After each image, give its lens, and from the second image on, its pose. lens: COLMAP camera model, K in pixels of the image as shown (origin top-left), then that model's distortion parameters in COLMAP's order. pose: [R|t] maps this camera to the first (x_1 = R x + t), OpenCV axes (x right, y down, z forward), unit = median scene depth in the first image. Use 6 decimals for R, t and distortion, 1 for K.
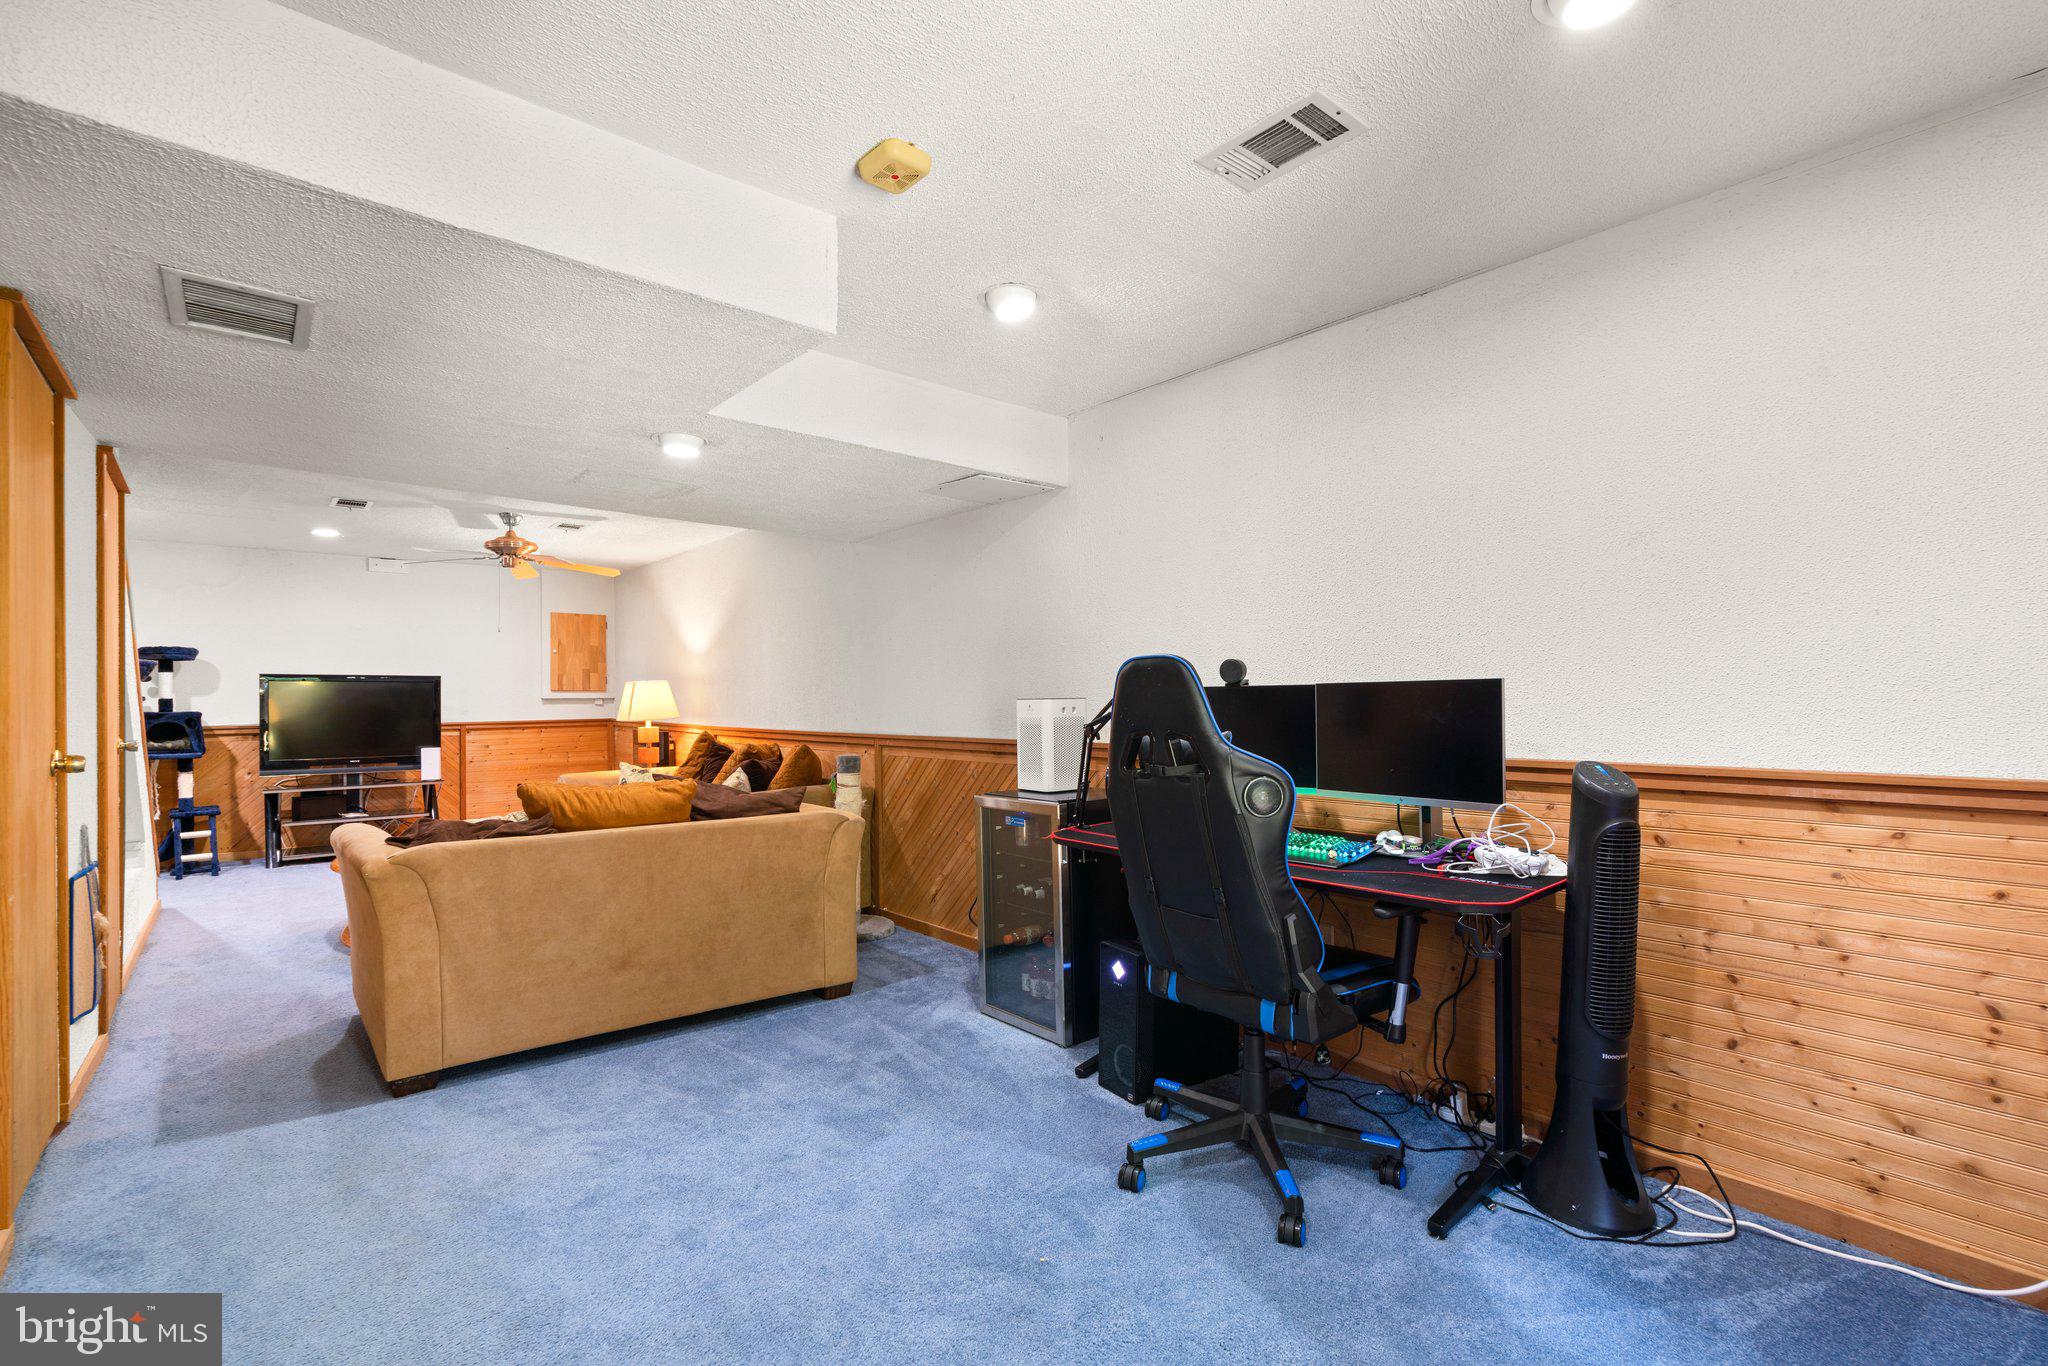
lens RADIAL K [[930.1, 0, 1029.5], [0, 930.1, 692.0], [0, 0, 1]] dist [-0.003926, 0.003592]
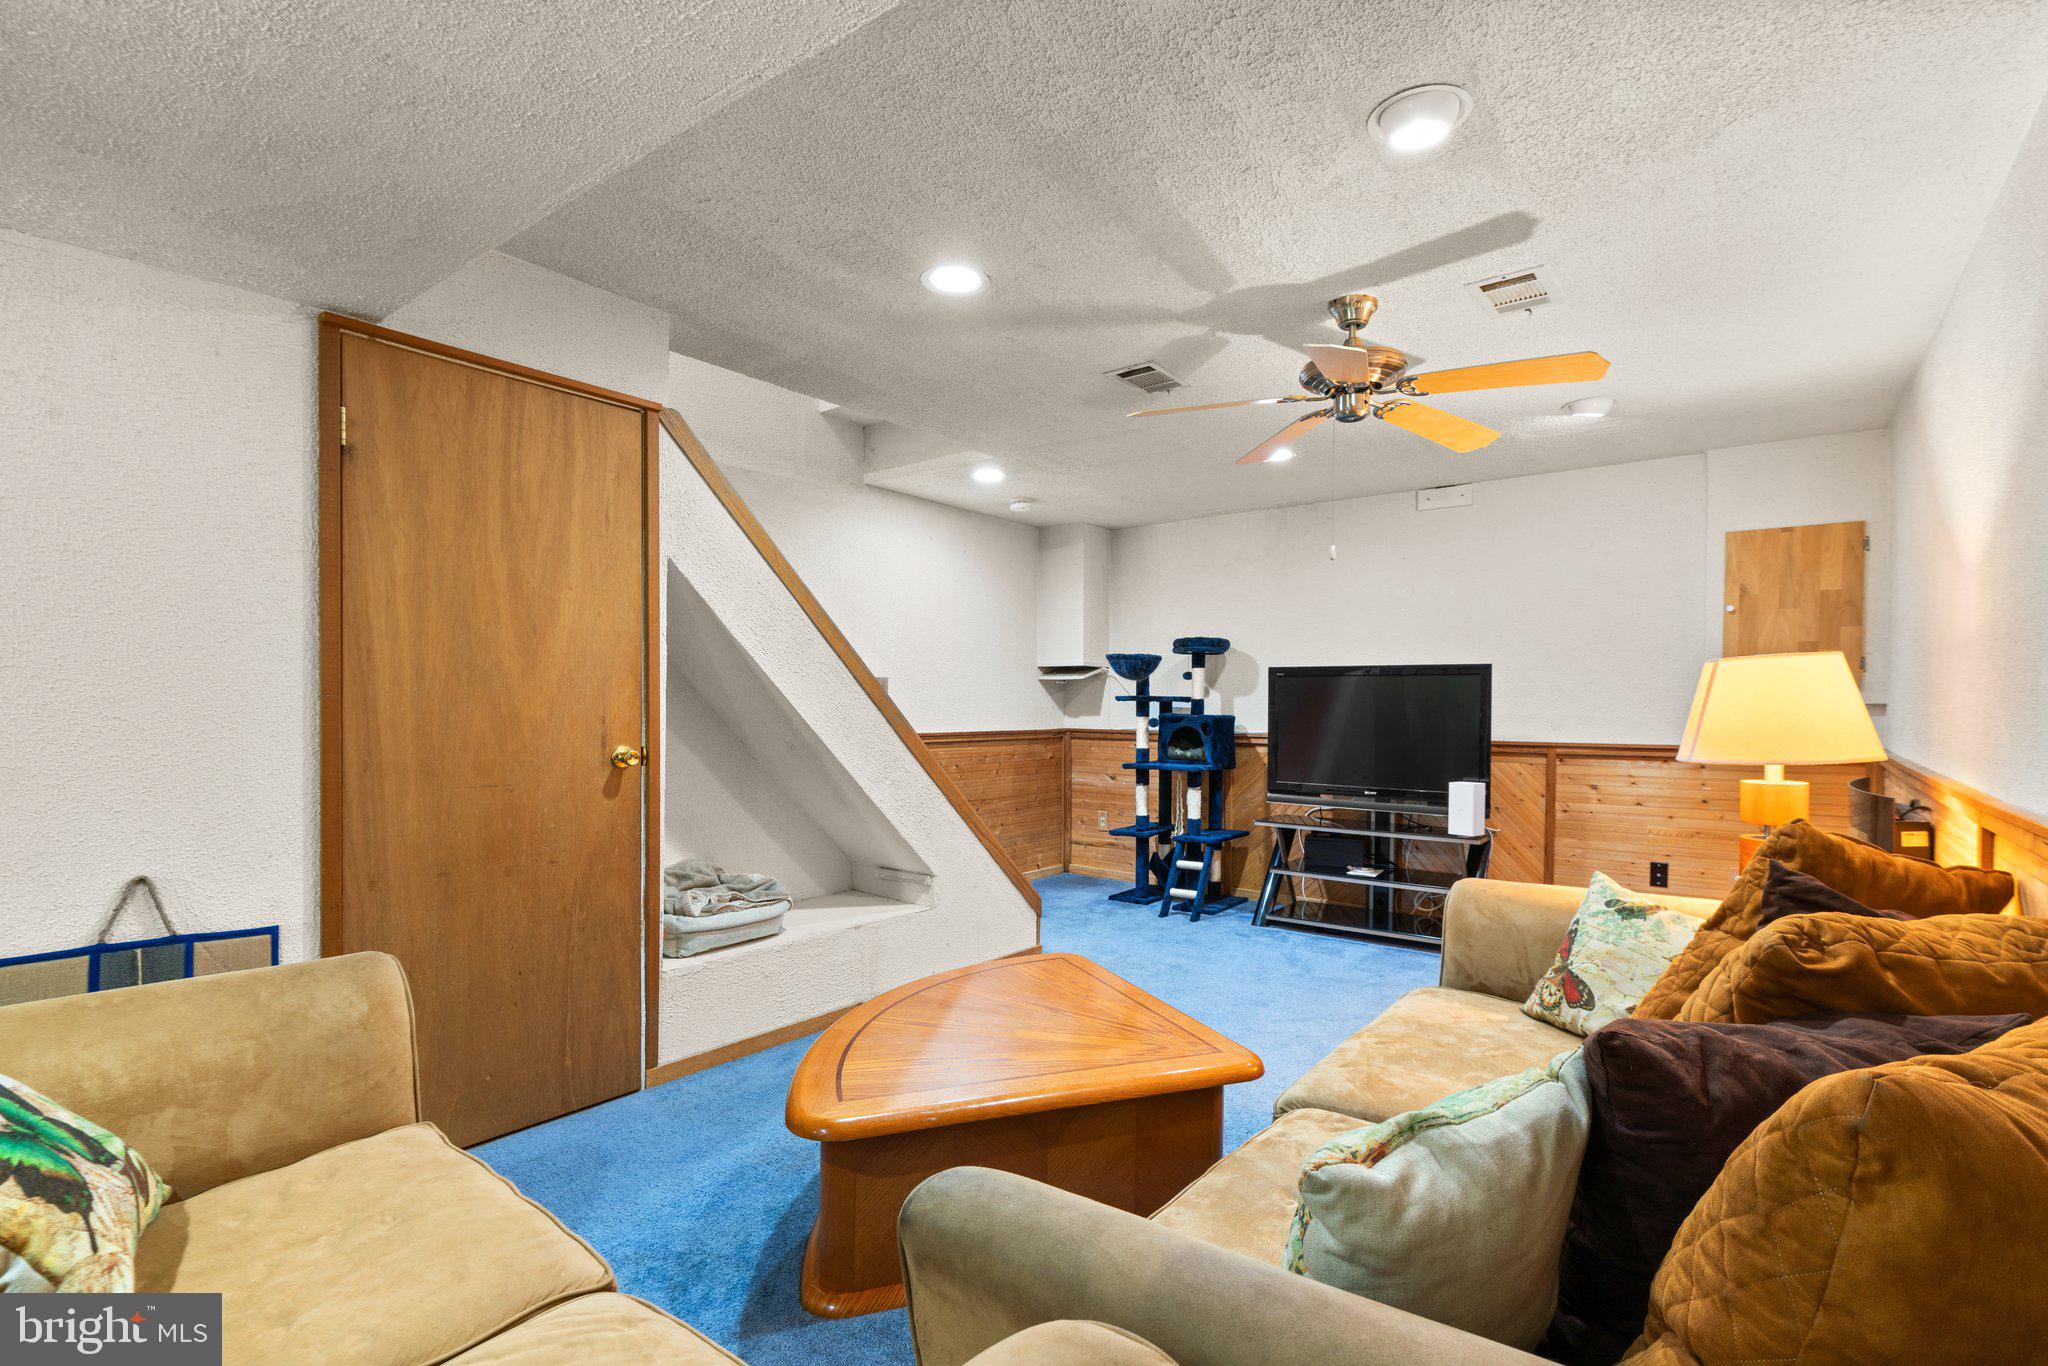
lens RADIAL K [[930.1, 0, 1021.9], [0, 930.1, 696.4], [0, 0, 1]] dist [-0.003926, 0.003592]
pose [[0.186500, -0.001697, -0.982454, -0.109851], [-0.002985, 0.999993, -0.002294, 0.006829], [0.982450, 0.003361, 0.186493, 0.635159]]
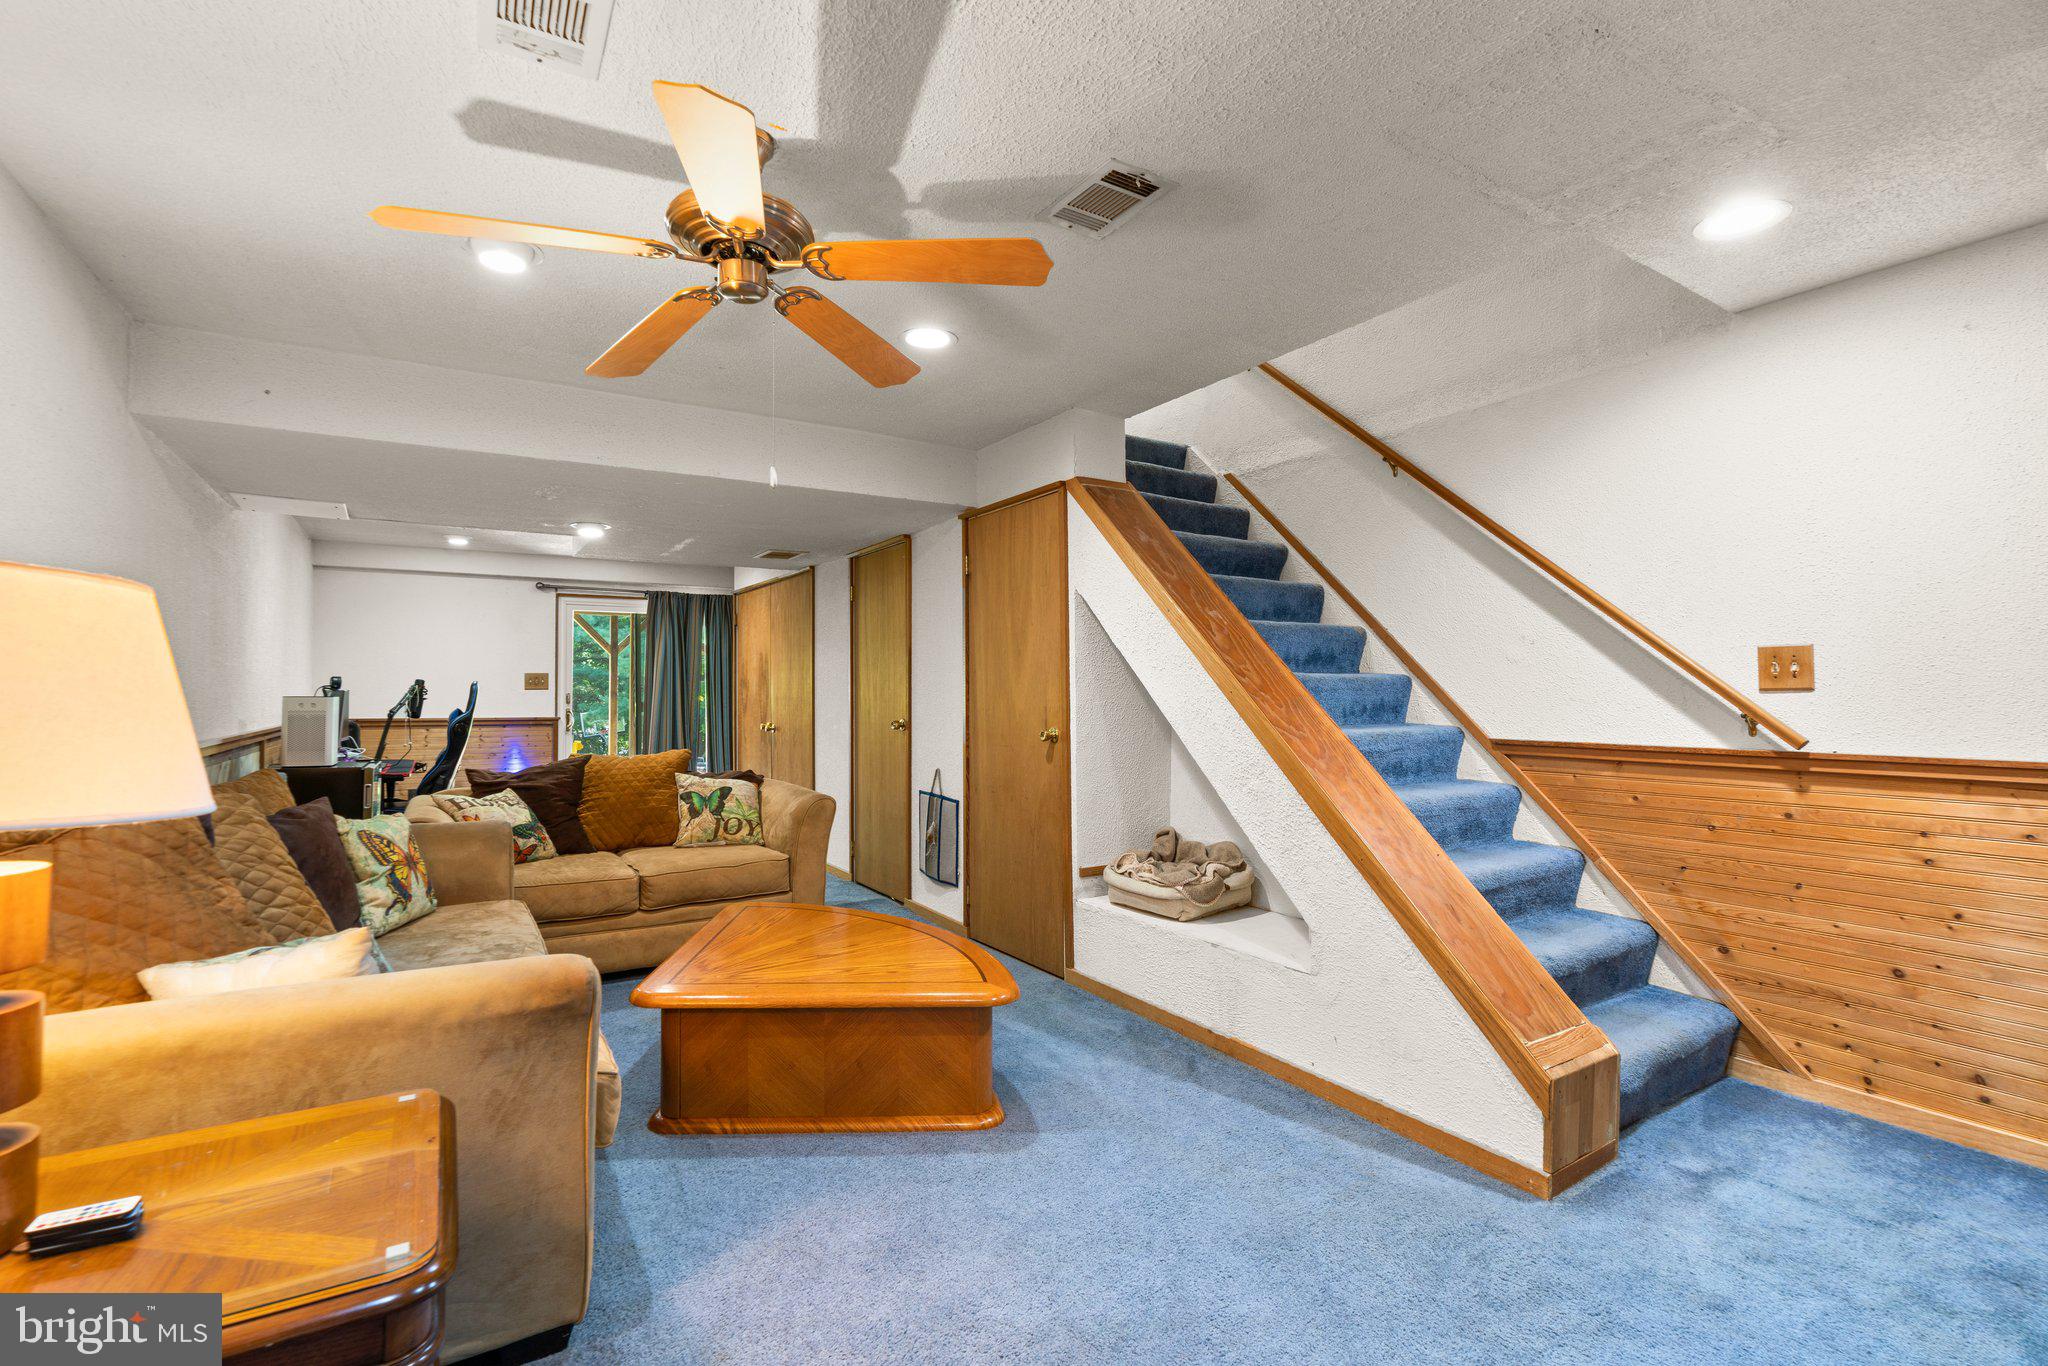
lens RADIAL K [[930.1, 0, 1010.3], [0, 930.1, 687.2], [0, 0, 1]] dist [-0.003926, 0.003592]
pose [[-0.989823, 0.001530, 0.142292, -0.563956], [-0.000863, 0.999859, -0.016757, 0.012143], [-0.142298, -0.016709, -0.989683, 1.085354]]
